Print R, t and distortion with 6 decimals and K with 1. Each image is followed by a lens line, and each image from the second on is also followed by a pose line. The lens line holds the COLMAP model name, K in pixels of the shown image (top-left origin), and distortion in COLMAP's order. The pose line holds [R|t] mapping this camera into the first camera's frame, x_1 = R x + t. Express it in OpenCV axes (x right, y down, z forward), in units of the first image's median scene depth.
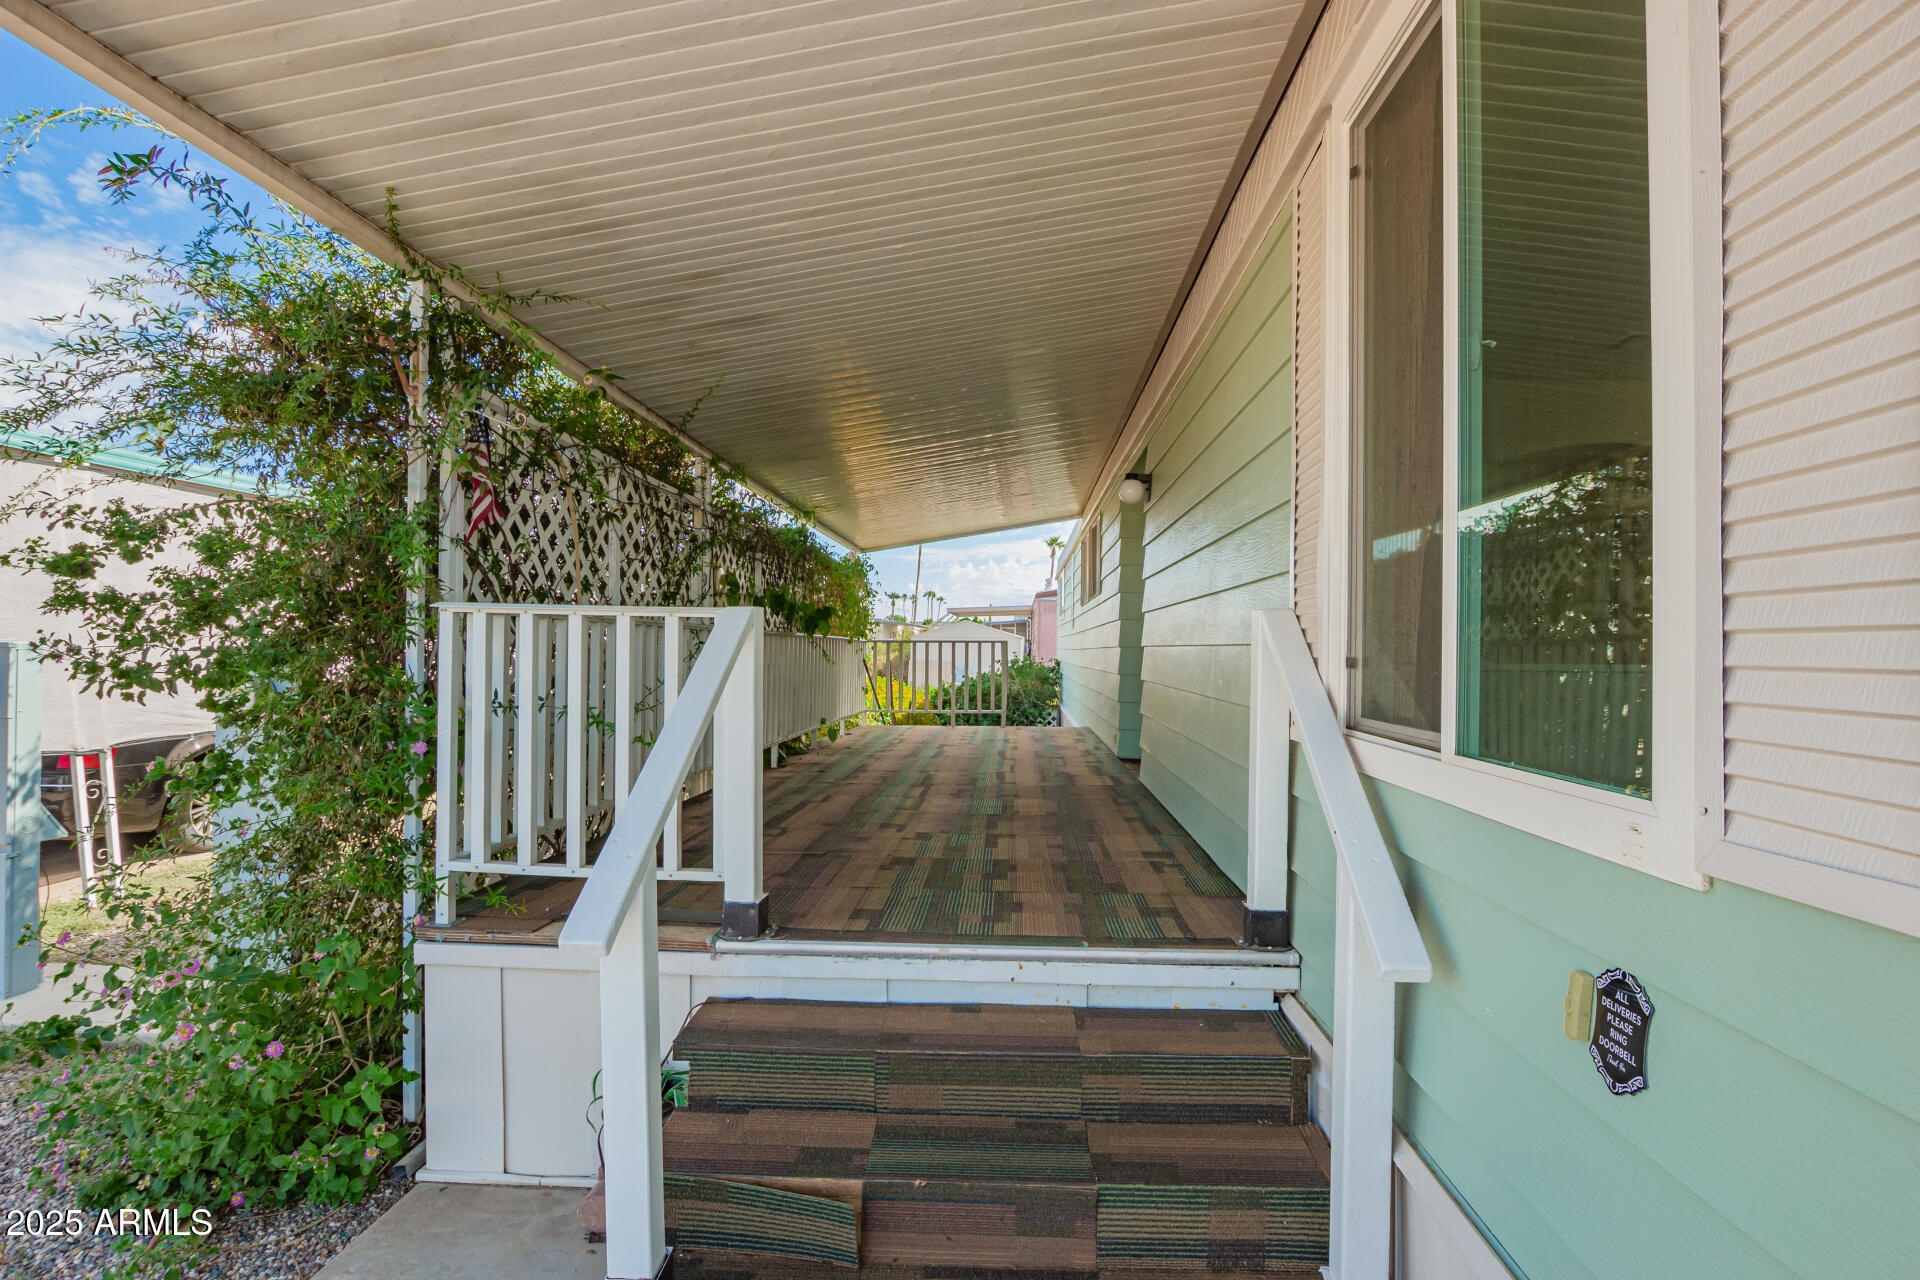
lens RADIAL K [[922.4, 0, 958.1], [0, 922.4, 644.2], [0, 0, 1]] dist [-0.003253, -0.000491]
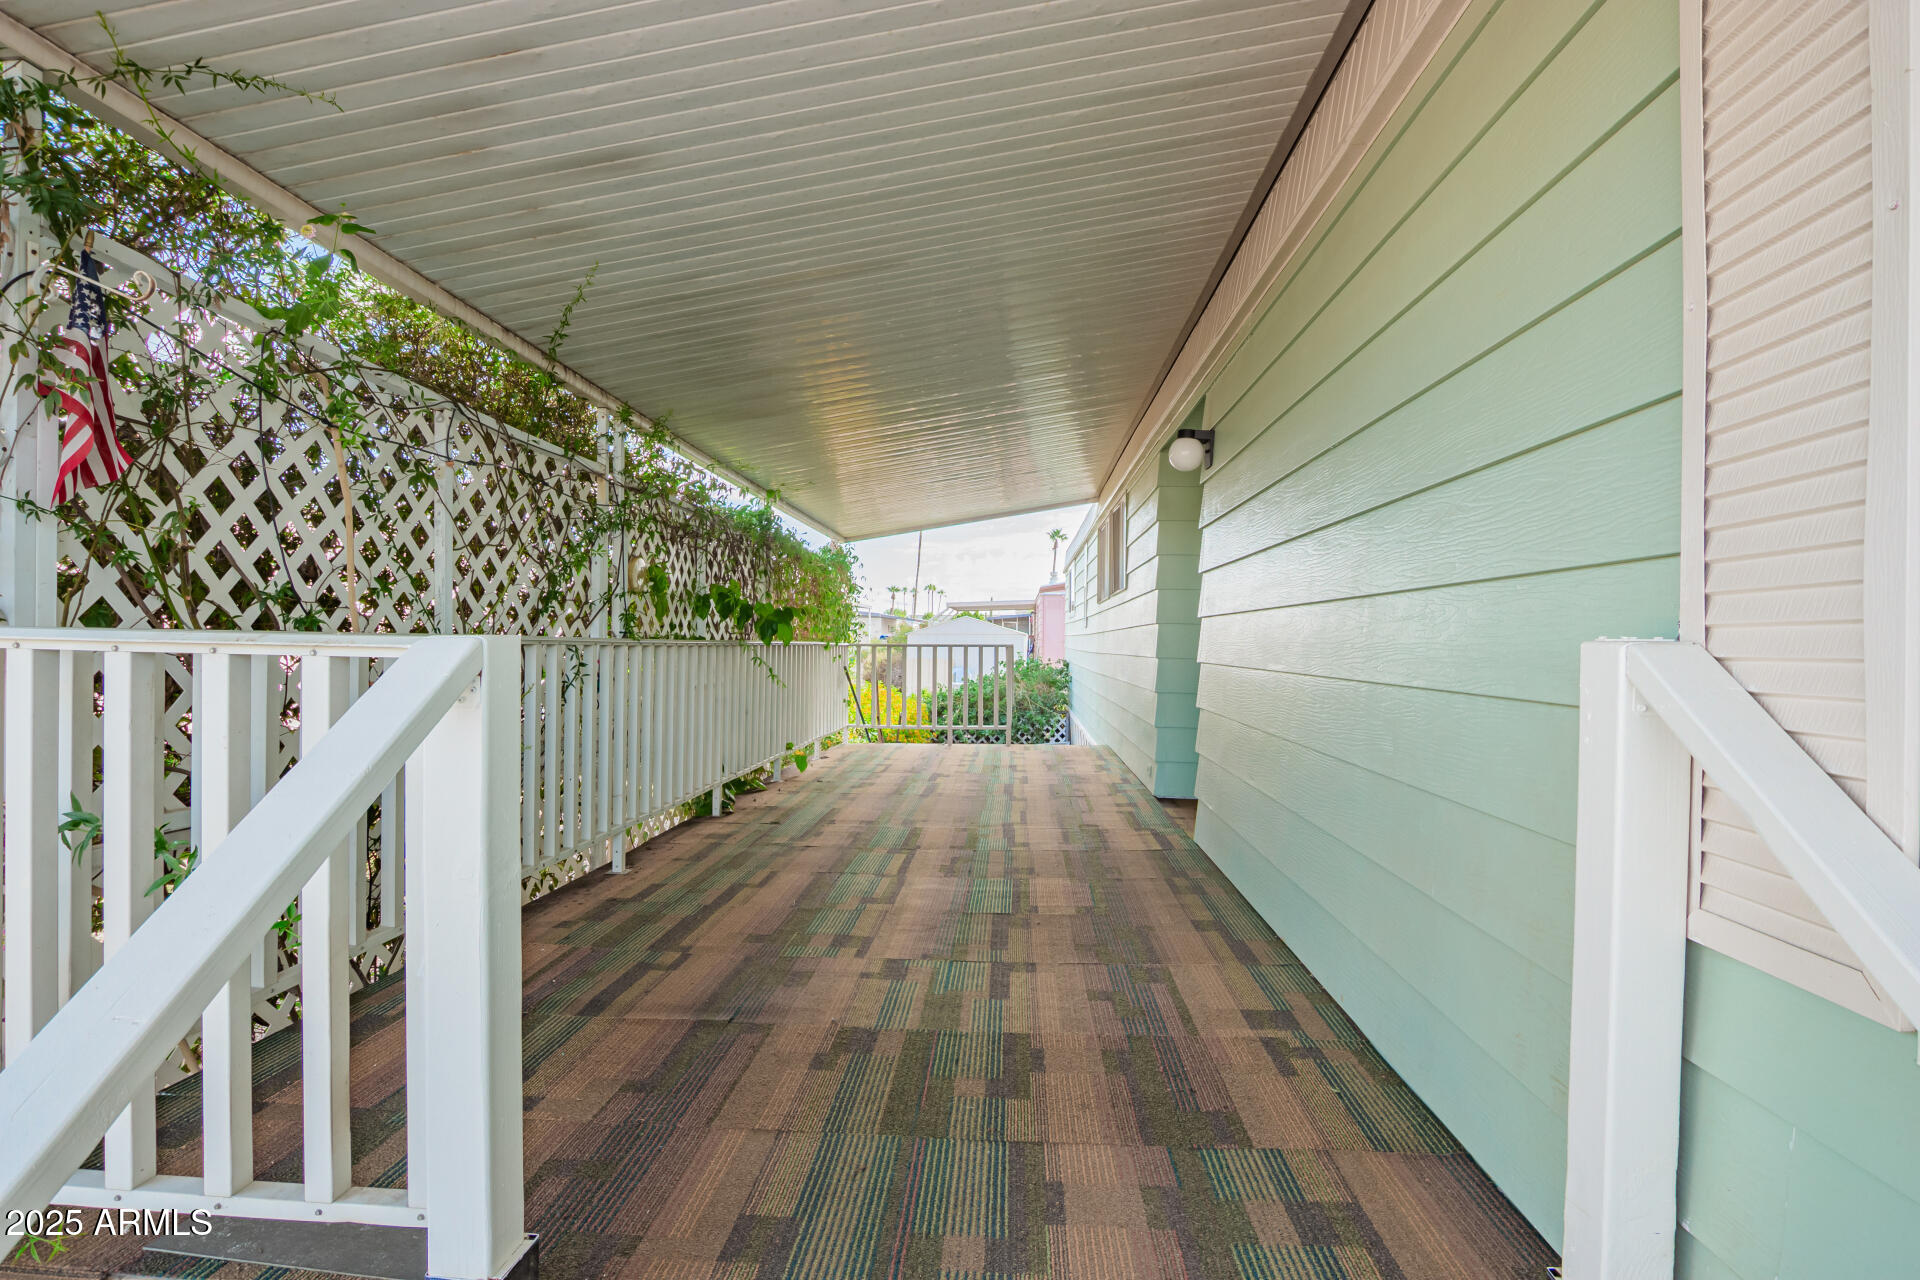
lens RADIAL K [[922.4, 0, 961.7], [0, 922.4, 645.7], [0, 0, 1]] dist [-0.003253, -0.000491]
pose [[0.999995, -0.000706, 0.003016, 0.005036], [0.000678, 0.999959, 0.009015, -0.016988], [-0.003023, -0.009013, 0.999955, 0.234218]]
